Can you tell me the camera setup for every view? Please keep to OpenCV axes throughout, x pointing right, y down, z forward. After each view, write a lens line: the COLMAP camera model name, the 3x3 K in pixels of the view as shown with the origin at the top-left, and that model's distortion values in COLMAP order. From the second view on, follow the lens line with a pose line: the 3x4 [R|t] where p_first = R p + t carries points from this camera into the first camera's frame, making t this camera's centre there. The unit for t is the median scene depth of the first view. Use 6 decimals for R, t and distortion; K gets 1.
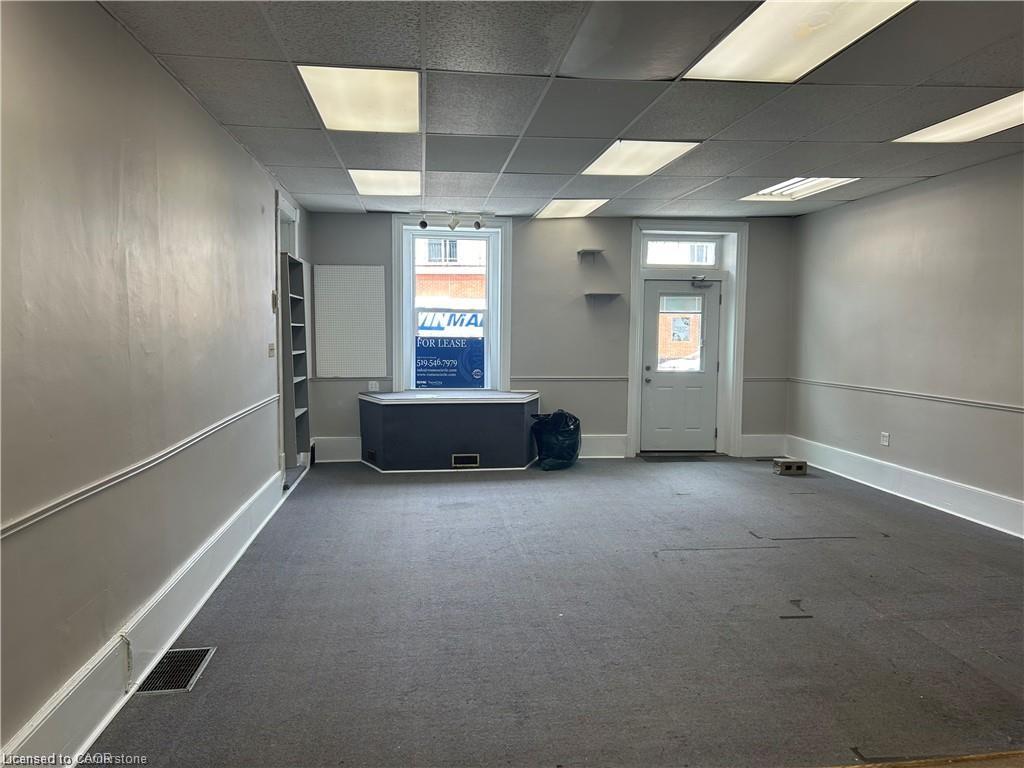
lens RADIAL K [[765.9, 0, 506.5], [0, 765.9, 392.9], [0, 0, 1]] dist [0.014629, -0.011984]
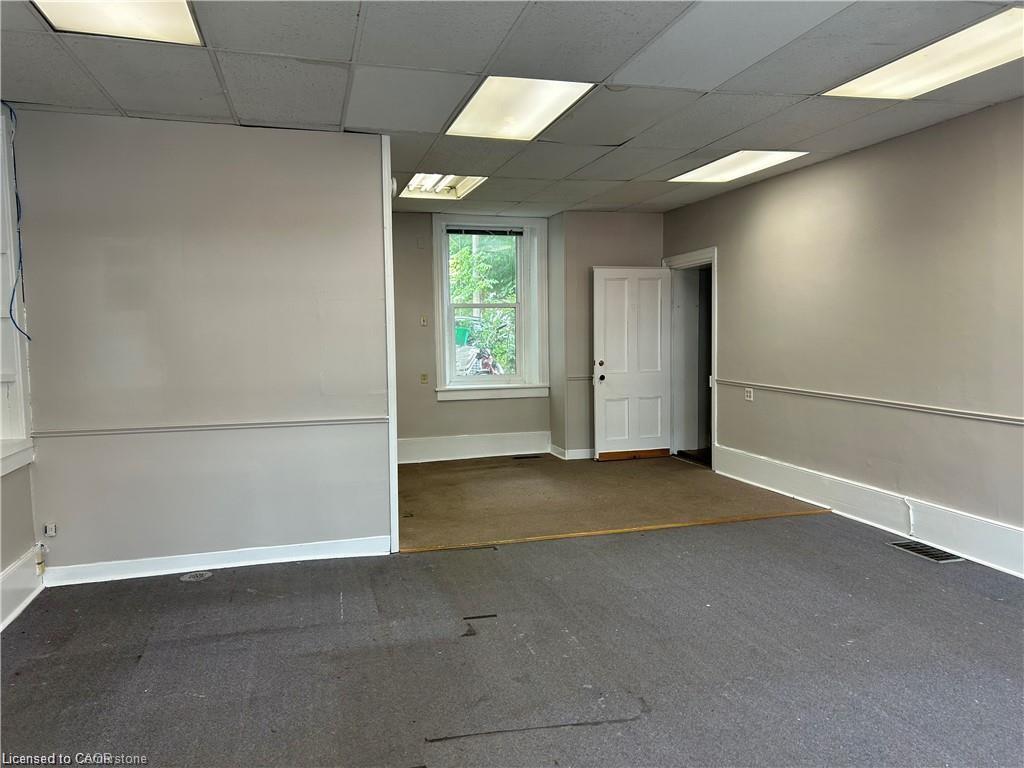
lens RADIAL K [[765.9, 0, 513.7], [0, 765.9, 385.5], [0, 0, 1]] dist [0.014629, -0.011984]
pose [[-0.986415, 0.014985, -0.163590, 0.447415], [-0.011337, 0.987247, 0.158791, -0.150798], [0.163884, 0.158488, -0.973665, 1.753904]]
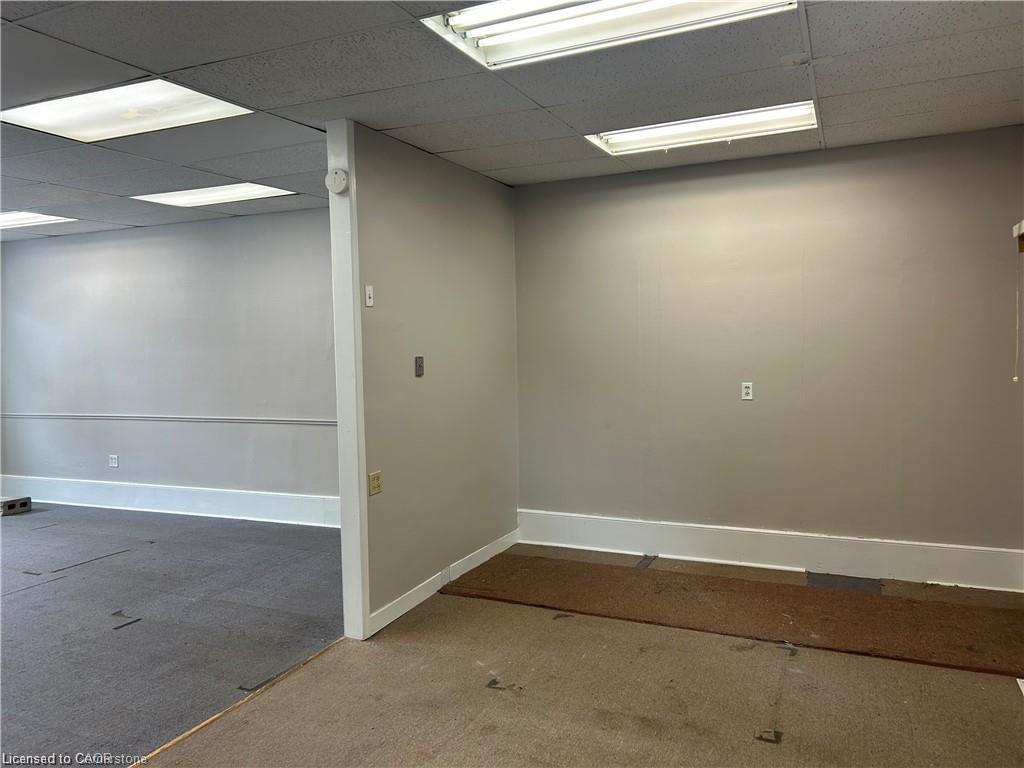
lens RADIAL K [[765.9, 0, 509.7], [0, 765.9, 381.9], [0, 0, 1]] dist [0.014629, -0.011984]
pose [[0.501624, -0.056069, 0.863267, -0.253224], [0.097410, 0.995212, 0.008036, -0.007959], [-0.859584, 0.080060, 0.504683, -0.049134]]
